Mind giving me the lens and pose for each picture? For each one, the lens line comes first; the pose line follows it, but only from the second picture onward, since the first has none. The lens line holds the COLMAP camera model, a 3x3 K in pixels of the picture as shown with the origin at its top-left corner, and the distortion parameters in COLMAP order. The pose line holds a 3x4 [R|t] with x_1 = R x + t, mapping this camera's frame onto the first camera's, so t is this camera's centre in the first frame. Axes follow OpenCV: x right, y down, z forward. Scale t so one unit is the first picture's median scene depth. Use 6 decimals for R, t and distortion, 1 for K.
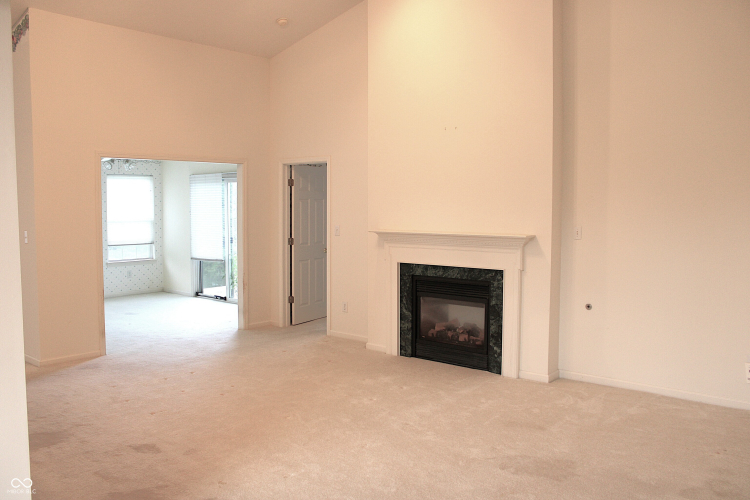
lens RADIAL K [[644.7, 0, 370.0], [0, 644.7, 249.3], [0, 0, 1]] dist [-0.090413, 0.102715]
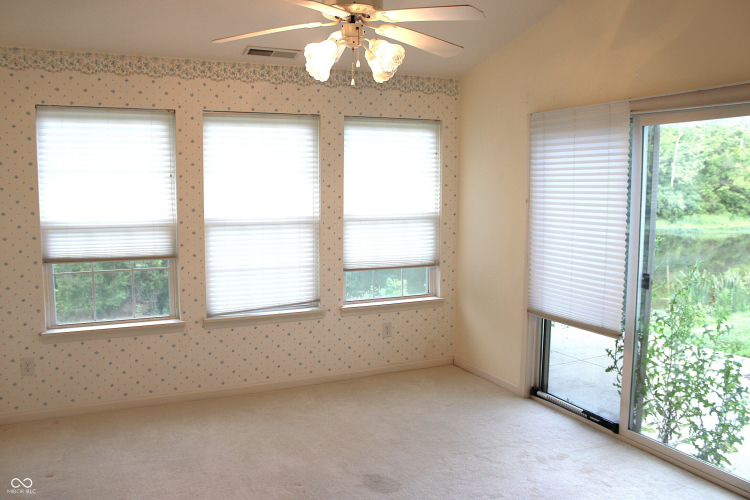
lens RADIAL K [[644.7, 0, 374.4], [0, 644.7, 248.8], [0, 0, 1]] dist [-0.090413, 0.102715]
pose [[0.917222, 0.044049, -0.395934, -0.198458], [-0.030429, 0.998711, 0.040617, -0.039559], [0.397213, -0.025207, 0.917380, 0.556650]]
